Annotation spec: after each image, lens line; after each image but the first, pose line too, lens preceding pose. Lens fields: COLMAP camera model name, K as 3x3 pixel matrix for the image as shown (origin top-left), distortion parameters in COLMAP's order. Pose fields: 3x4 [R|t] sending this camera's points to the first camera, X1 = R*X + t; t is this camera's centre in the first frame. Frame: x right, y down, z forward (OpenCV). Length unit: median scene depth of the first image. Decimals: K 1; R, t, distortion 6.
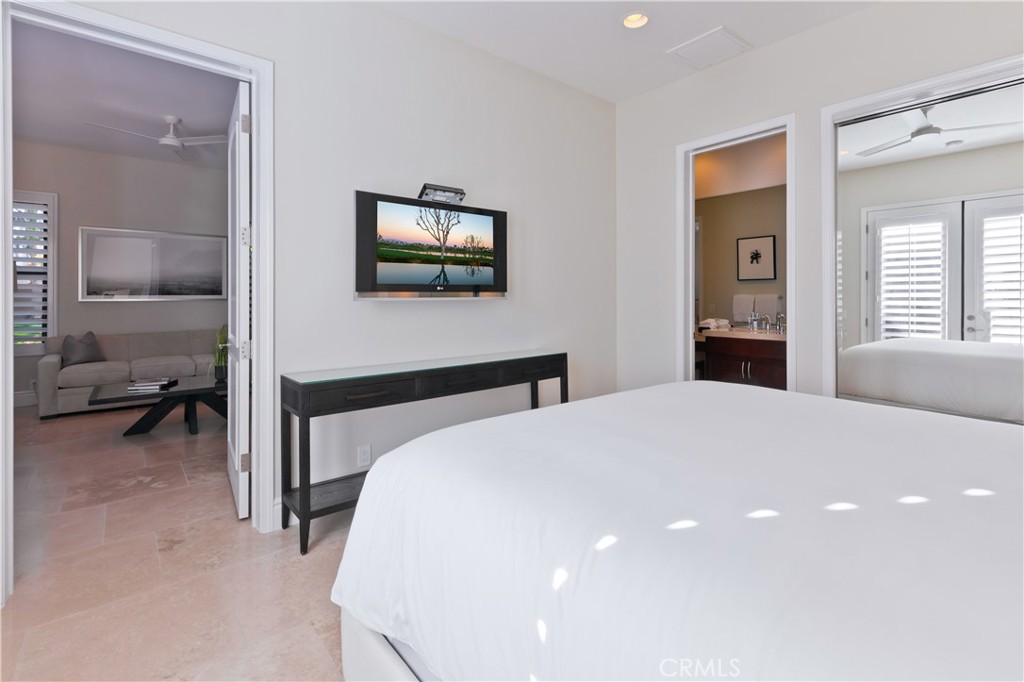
lens RADIAL K [[479.7, 0, 512.3], [0, 479.7, 298.1], [0, 0, 1]] dist [0.001758, 0.000339]
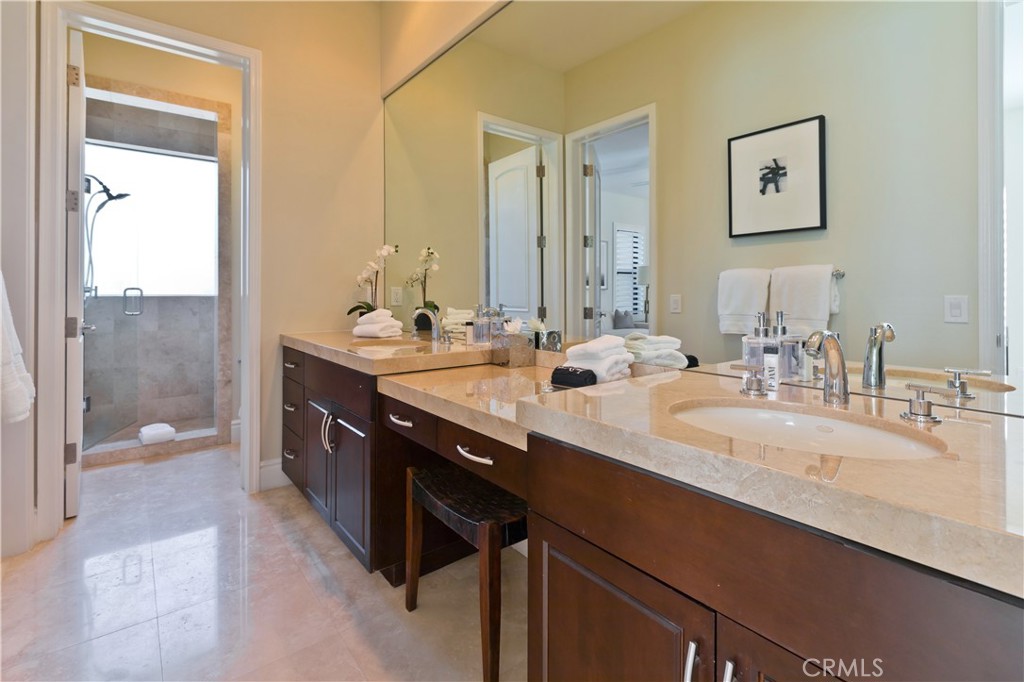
lens RADIAL K [[479.7, 0, 512.3], [0, 479.7, 298.1], [0, 0, 1]] dist [0.001758, 0.000339]
pose [[0.999672, 0.003365, -0.025403, 0.304127], [-0.003271, 0.999988, 0.003732, 0.016629], [0.025416, -0.003648, 0.999670, 0.601527]]
